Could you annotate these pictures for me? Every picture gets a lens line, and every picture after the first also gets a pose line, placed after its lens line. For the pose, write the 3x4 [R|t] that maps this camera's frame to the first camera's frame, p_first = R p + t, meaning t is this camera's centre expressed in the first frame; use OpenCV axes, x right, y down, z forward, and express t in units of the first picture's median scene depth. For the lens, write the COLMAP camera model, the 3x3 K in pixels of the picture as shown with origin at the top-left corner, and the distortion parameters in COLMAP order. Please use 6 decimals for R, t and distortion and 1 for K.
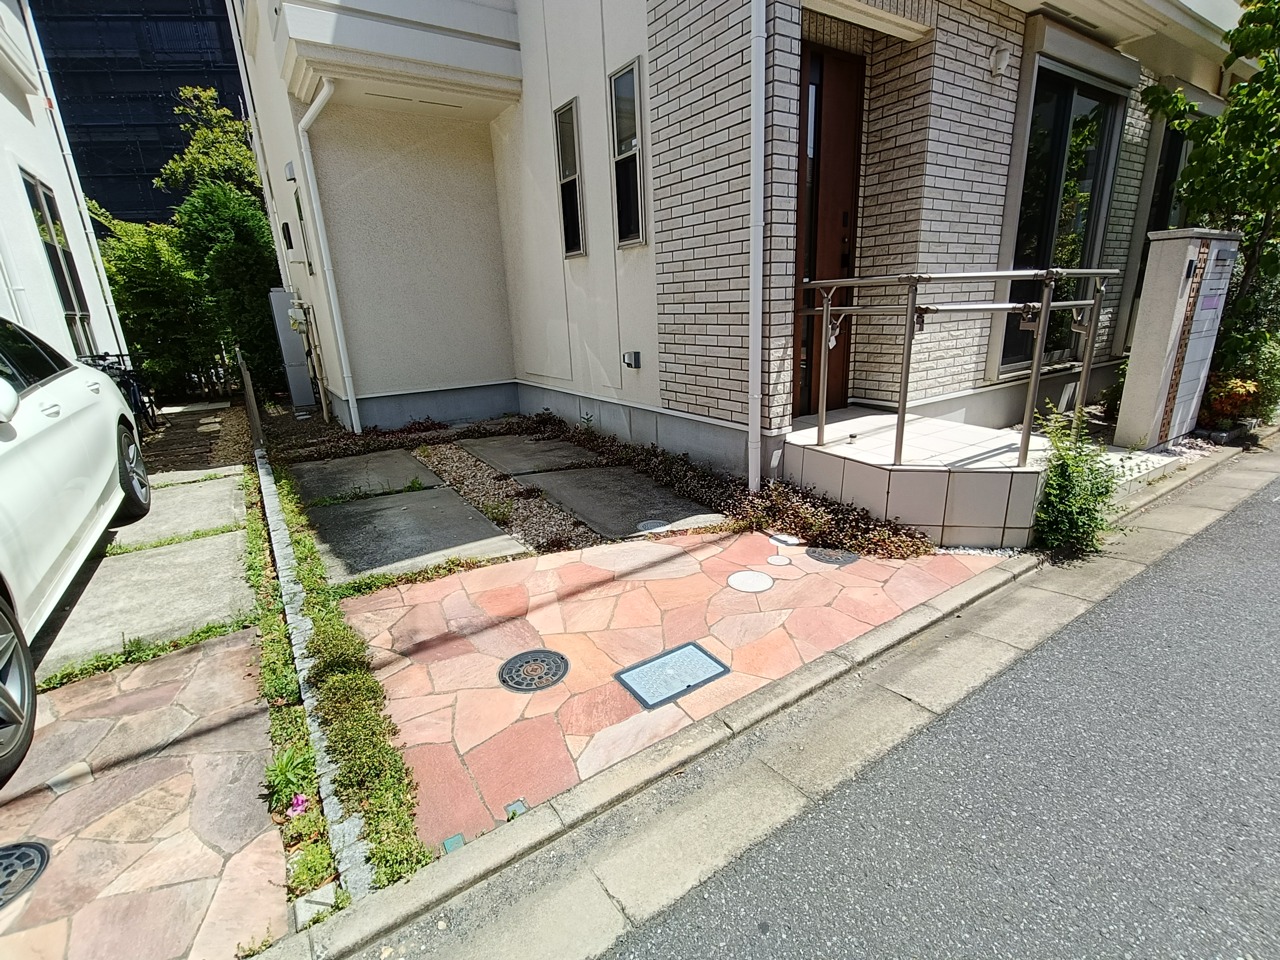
lens RADIAL K [[592.9, 0, 649.5], [0, 592.9, 480.4], [0, 0, 1]] dist [-0.001065, 0.001086]
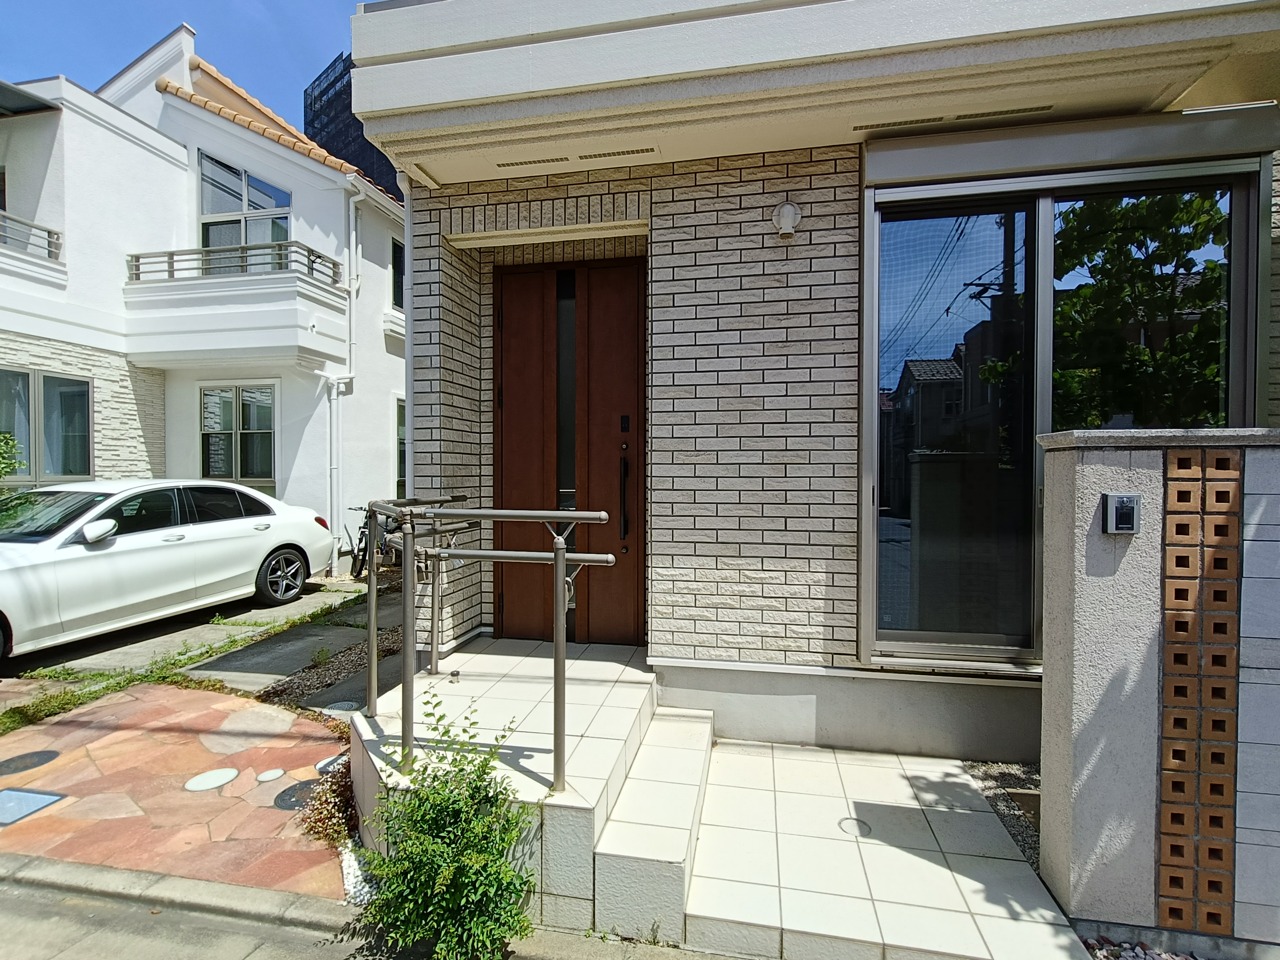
lens RADIAL K [[591.7, 0, 646.2], [0, 591.7, 484.5], [0, 0, 1]] dist [-0.001249, 0.001744]
pose [[0.709899, 0.050954, -0.702458, 1.123980], [-0.228749, 0.959989, -0.161538, -0.261488], [0.666121, 0.275362, 0.693151, 0.524912]]
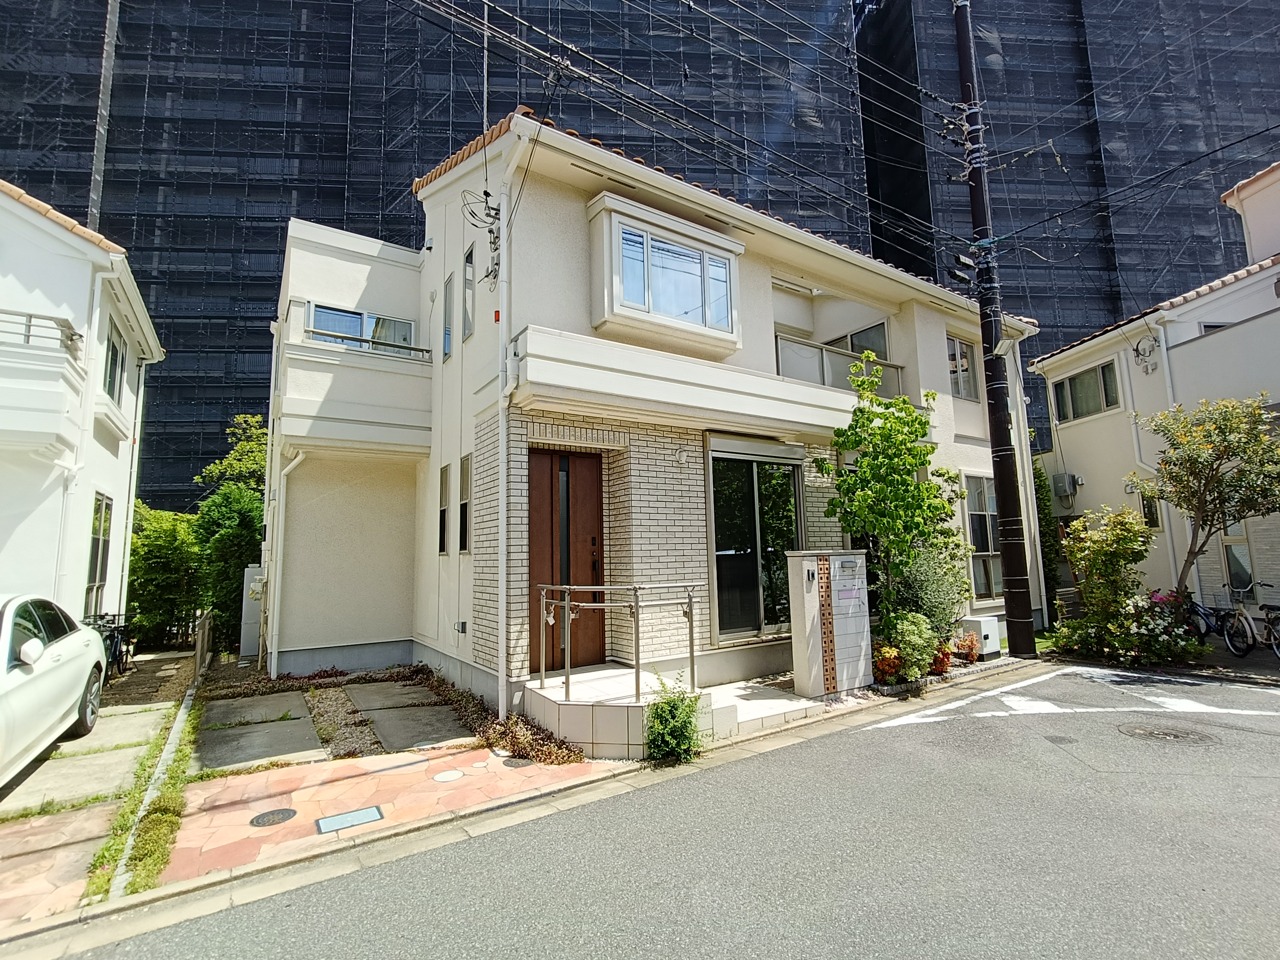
lens RADIAL K [[591.7, 0, 646.2], [0, 591.7, 484.5], [0, 0, 1]] dist [-0.001249, 0.001744]
pose [[0.999881, 0.011942, -0.009753, 0.567531], [-0.014852, 0.915862, -0.401218, 0.067026], [0.004141, 0.401315, 0.915931, -0.610983]]
